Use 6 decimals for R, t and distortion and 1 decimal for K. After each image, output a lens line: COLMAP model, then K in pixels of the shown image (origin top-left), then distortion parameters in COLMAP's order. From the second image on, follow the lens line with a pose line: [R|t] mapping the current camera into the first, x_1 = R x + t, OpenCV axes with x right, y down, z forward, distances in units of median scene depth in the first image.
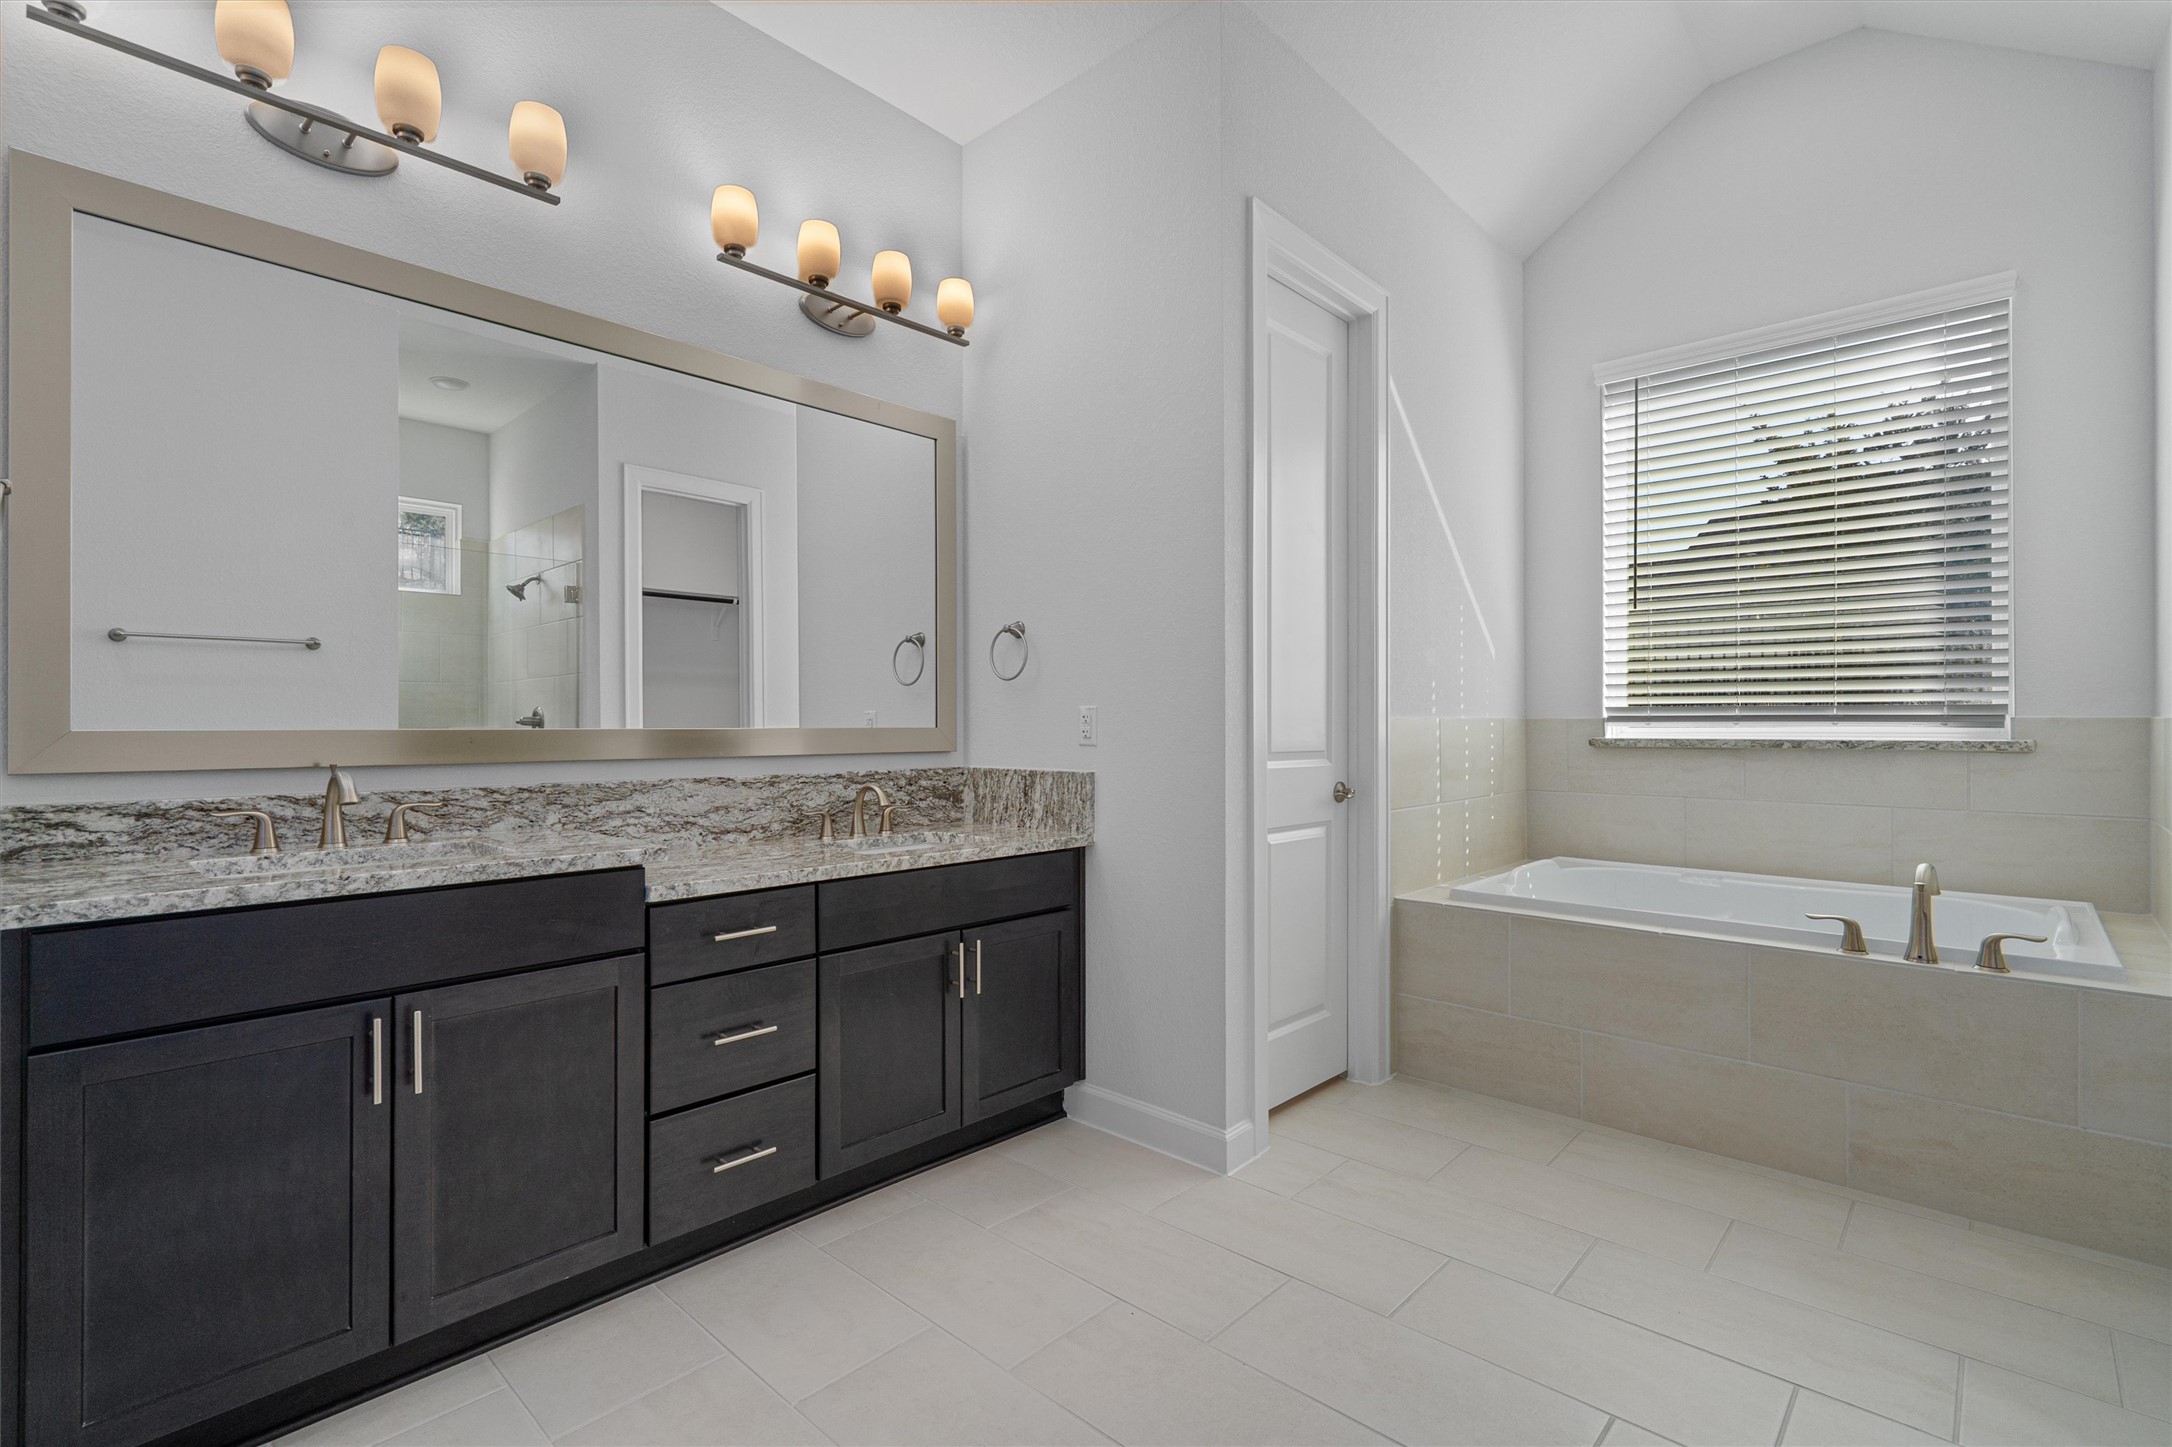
lens RADIAL K [[1043.9, 0, 1096.2], [0, 1043.9, 721.3], [0, 0, 1]] dist [-0.002450, -0.000817]
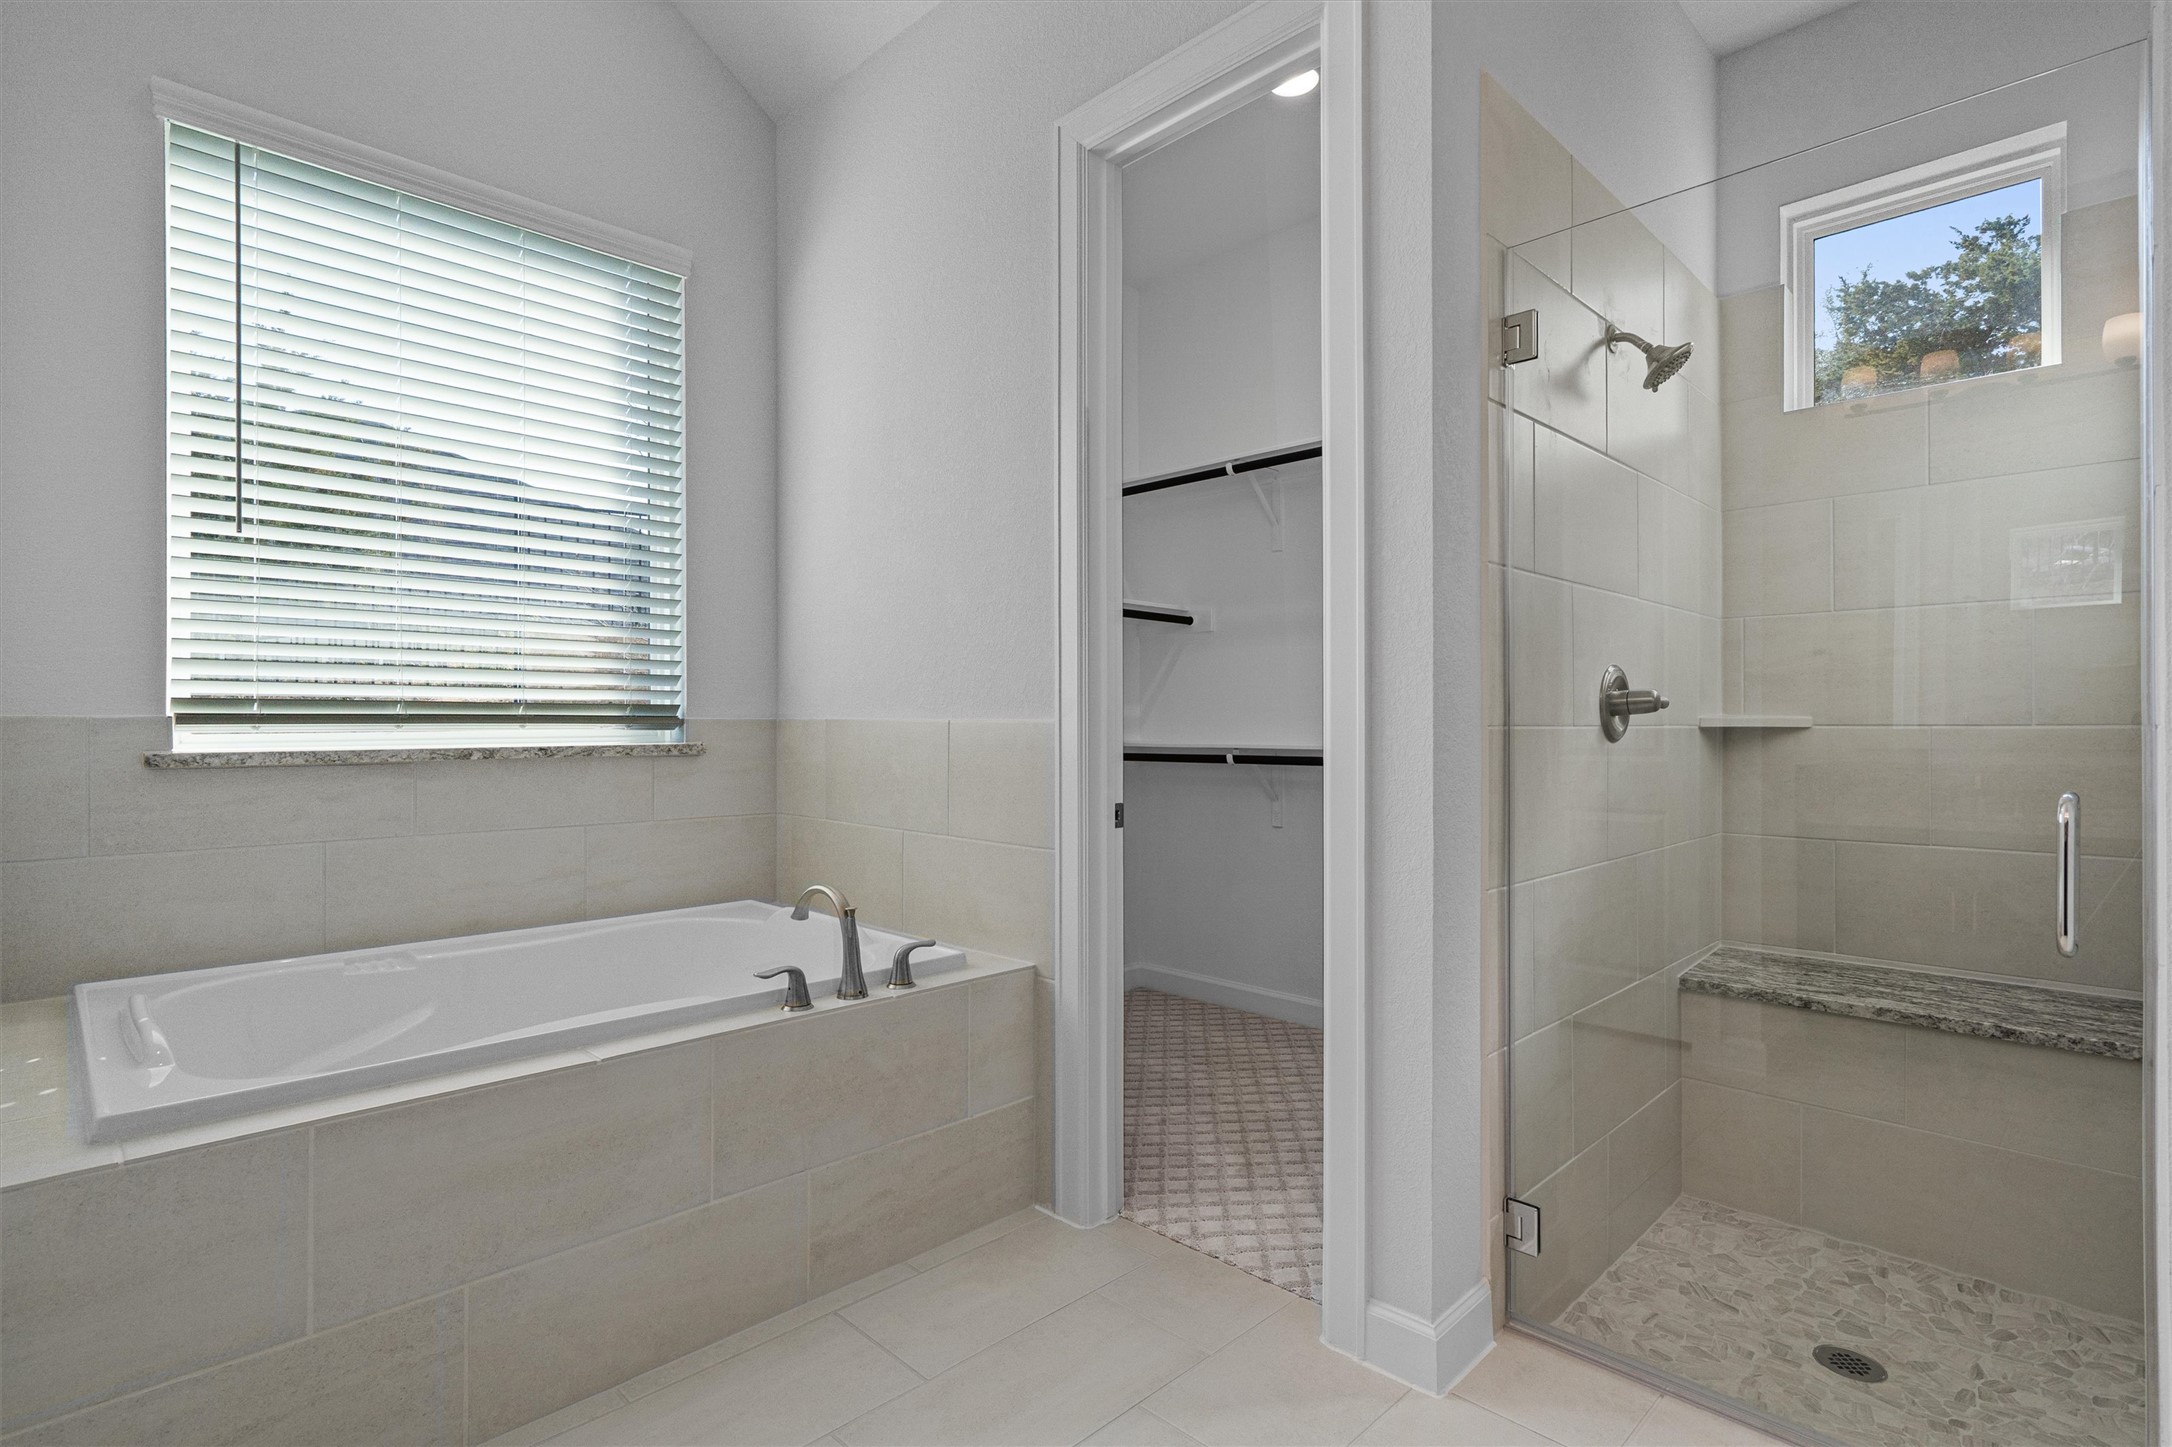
lens RADIAL K [[1043.9, 0, 1086.4], [0, 1043.9, 714.3], [0, 0, 1]] dist [-0.002450, -0.000817]
pose [[0.061531, 0.008601, 0.998068, -0.053062], [0.002185, 0.999959, -0.008752, 0.001421], [-0.998103, 0.002719, 0.061510, 0.534811]]
